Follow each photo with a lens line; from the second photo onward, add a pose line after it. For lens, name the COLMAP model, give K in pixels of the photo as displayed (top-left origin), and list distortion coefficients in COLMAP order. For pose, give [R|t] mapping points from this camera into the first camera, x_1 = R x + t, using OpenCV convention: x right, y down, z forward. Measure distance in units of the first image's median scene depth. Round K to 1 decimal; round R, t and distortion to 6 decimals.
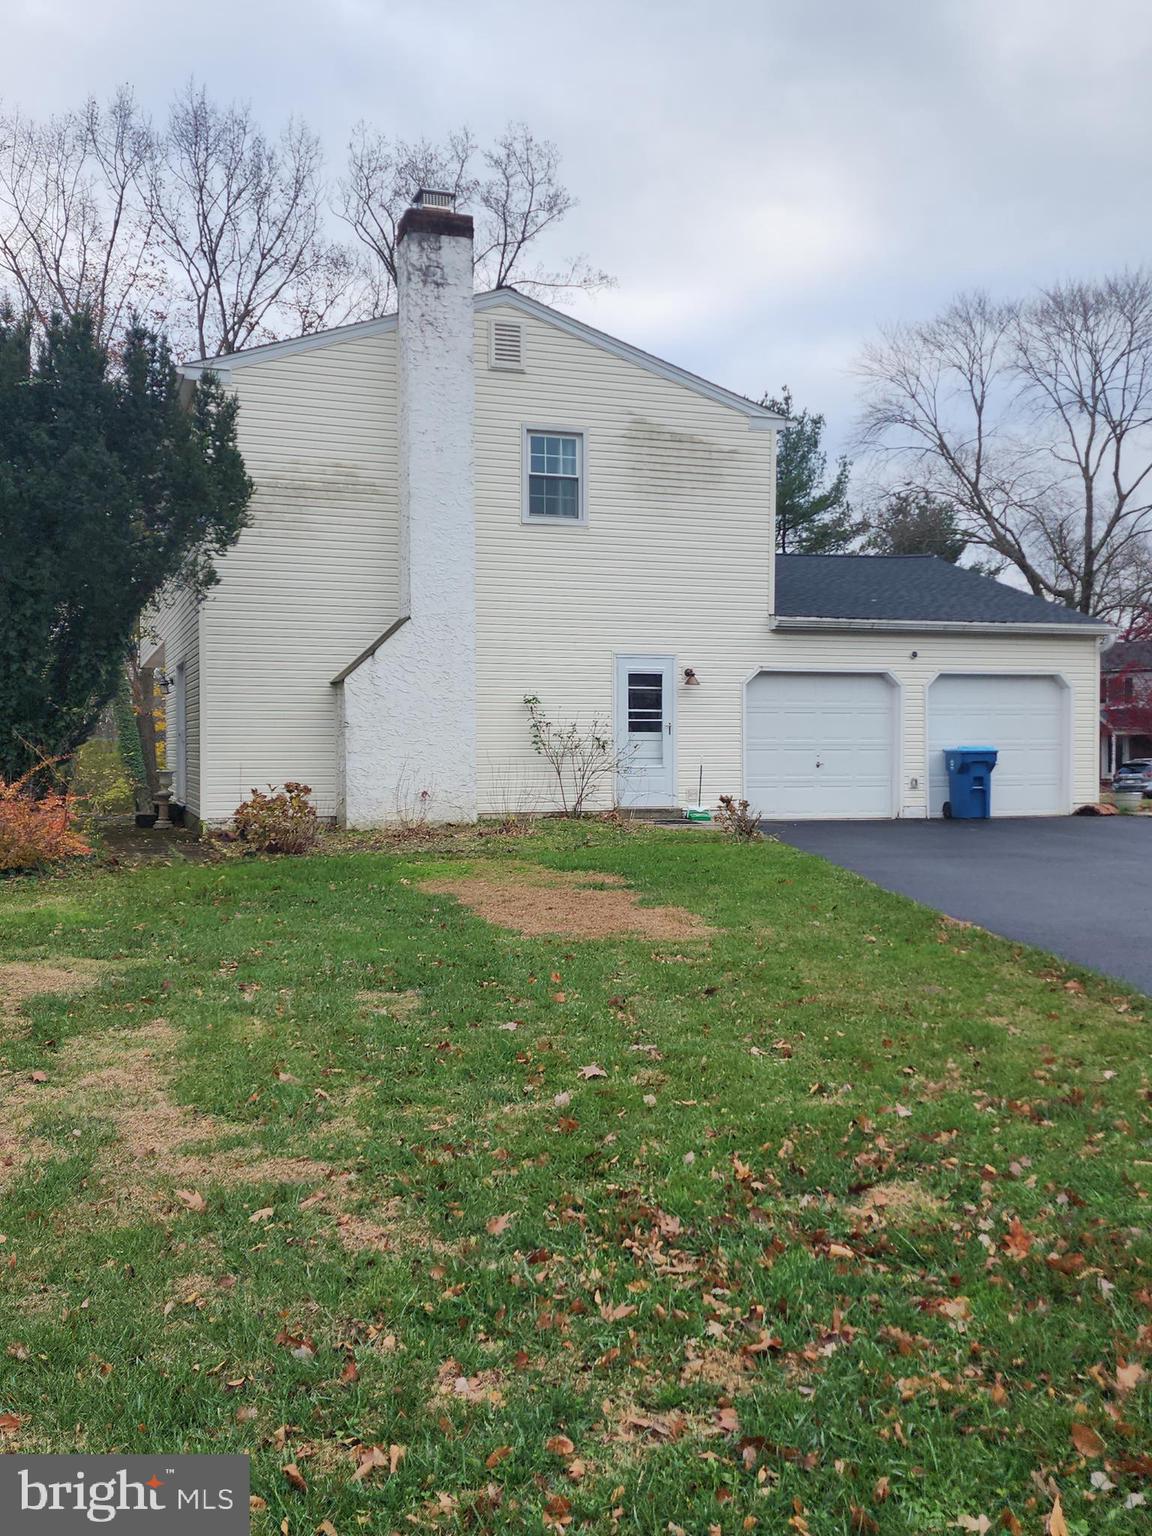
lens RADIAL K [[1489.8, 0, 576.0], [0, 1489.8, 768.0], [0, 0, 1]] dist [0.108649, -0.004628]
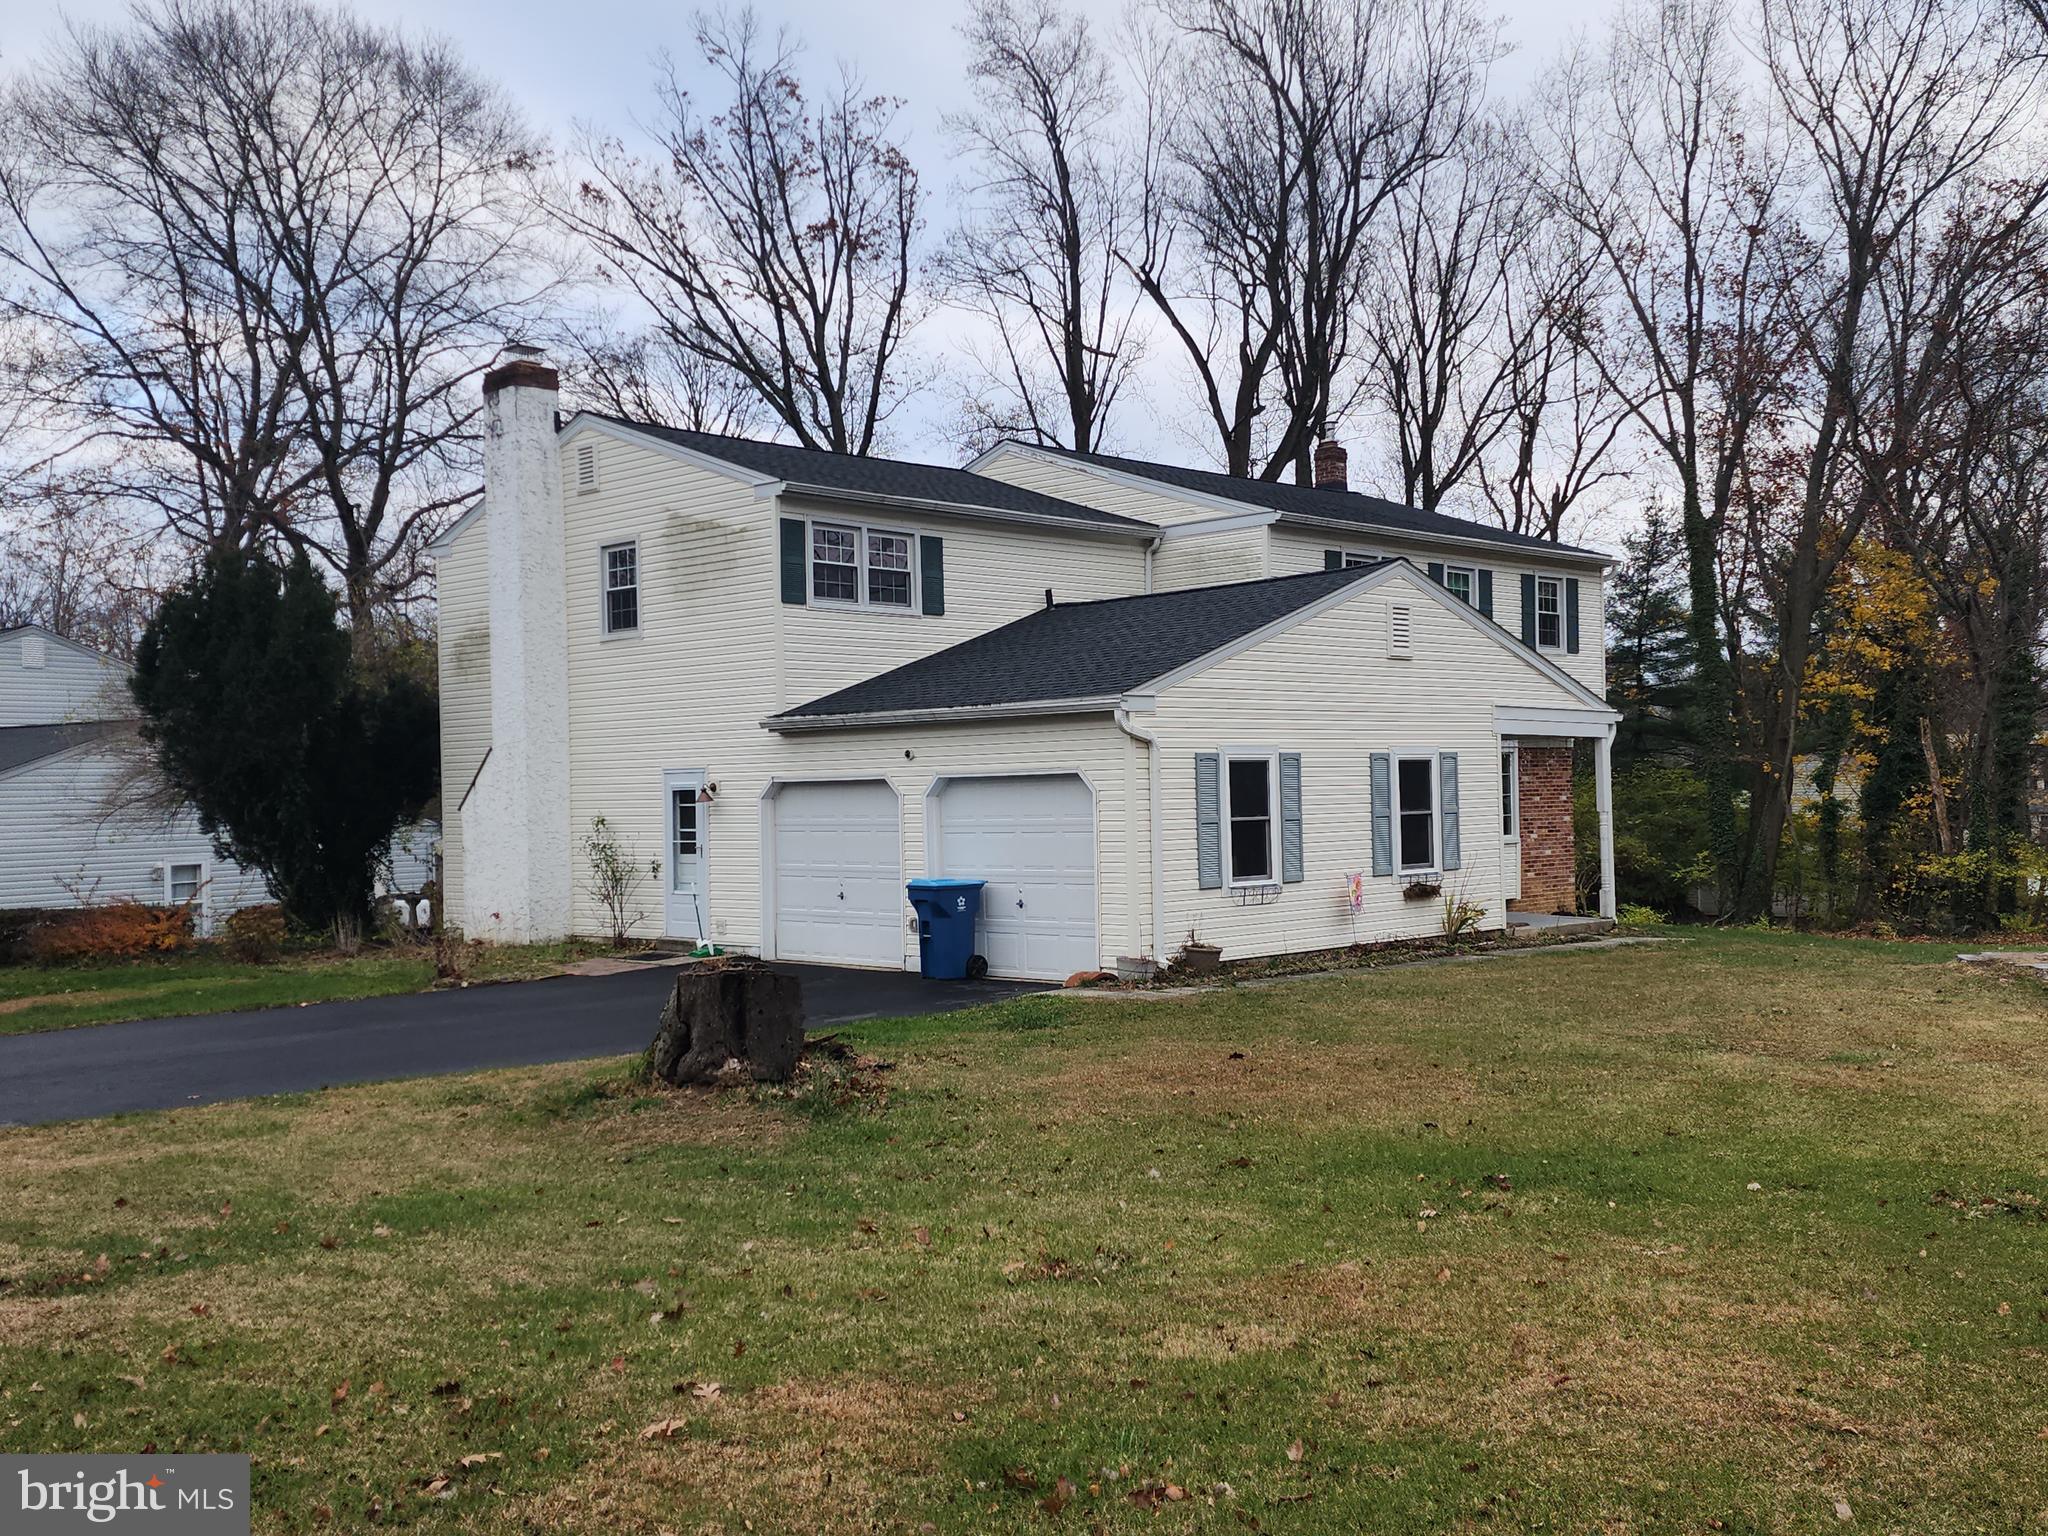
lens RADIAL K [[1986.4, 0, 983.0], [0, 1986.4, 773.3], [0, 0, 1]] dist [0.108649, -0.004628]
pose [[0.409198, -0.012447, -0.912361, 1.166261], [0.007965, 0.999918, -0.010069, -0.056639], [0.912411, -0.003147, 0.409264, 0.634778]]
